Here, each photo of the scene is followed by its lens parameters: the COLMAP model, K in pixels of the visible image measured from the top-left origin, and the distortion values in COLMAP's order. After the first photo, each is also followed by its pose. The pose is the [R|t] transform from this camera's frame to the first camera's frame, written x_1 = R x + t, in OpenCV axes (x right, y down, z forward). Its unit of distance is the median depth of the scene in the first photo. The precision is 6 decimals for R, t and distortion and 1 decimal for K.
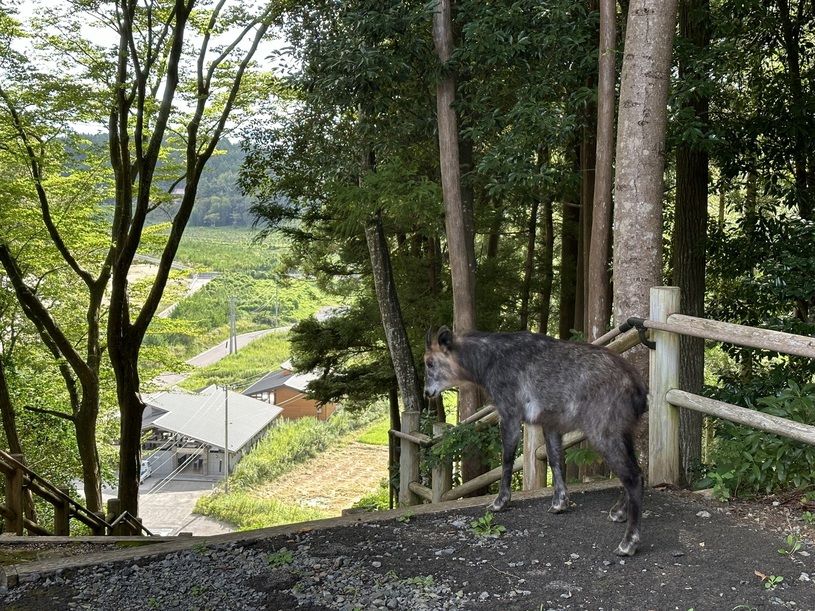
lens RADIAL K [[1127.3, 0, 390.5], [0, 1127.3, 303.5], [0, 0, 1]] dist [0.265839, -0.644165]
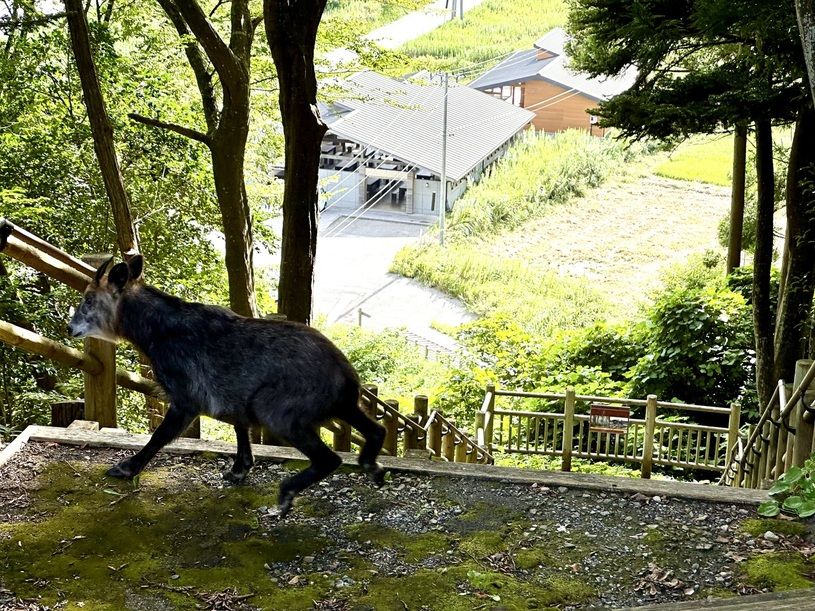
lens RADIAL K [[1808.4, 0, 404.4], [0, 1808.4, 324.0], [0, 0, 1]] dist [-0.026511, 4.523527]
pose [[0.985765, 0.064614, -0.155217, -0.027724], [-0.030684, 0.976837, 0.211772, -0.008283], [0.165305, -0.203995, 0.964915, 0.104534]]
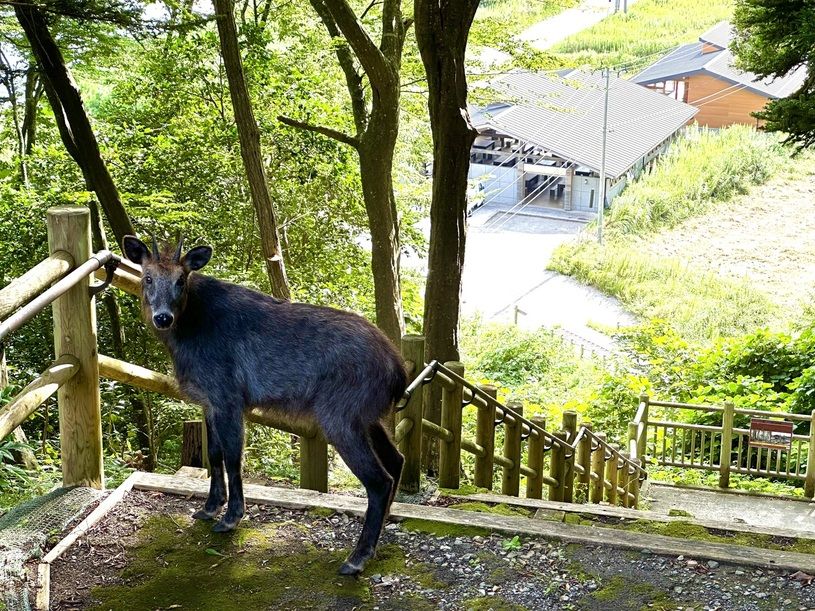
lens RADIAL K [[1807.1, 0, 407.5], [0, 1807.1, 305.5], [0, 0, 1]] dist [0.017949, 4.011052]
pose [[0.967749, 0.079374, -0.239086, -0.028874], [-0.028733, 0.977650, 0.208267, -0.011091], [0.250274, -0.194681, 0.948400, 0.134229]]
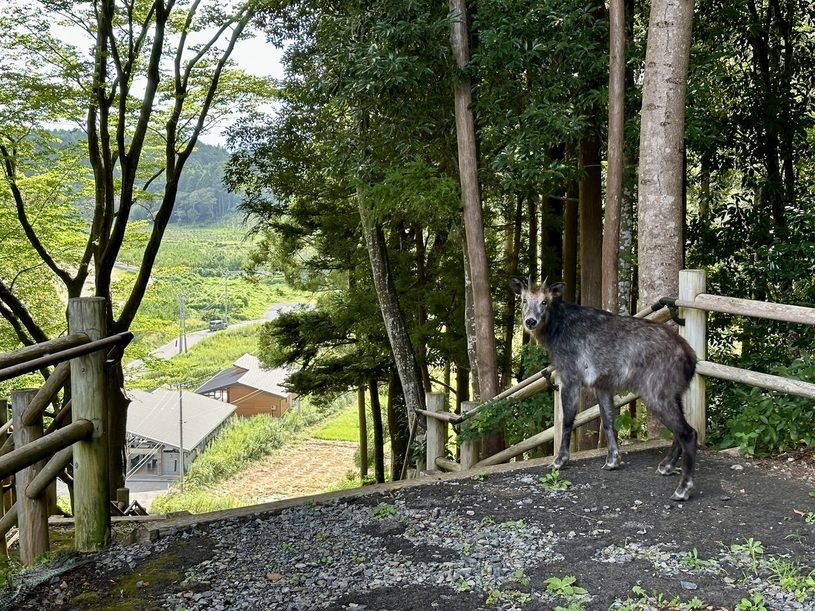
lens RADIAL K [[1130.0, 0, 407.5], [0, 1130.0, 305.5], [0, 0, 1]] dist [0.250992, -0.573588]
pose [[0.997950, -0.017173, 0.061647, -0.029983], [0.016816, 0.999839, 0.006311, 0.002358], [-0.061746, -0.005261, 0.998078, -0.029766]]
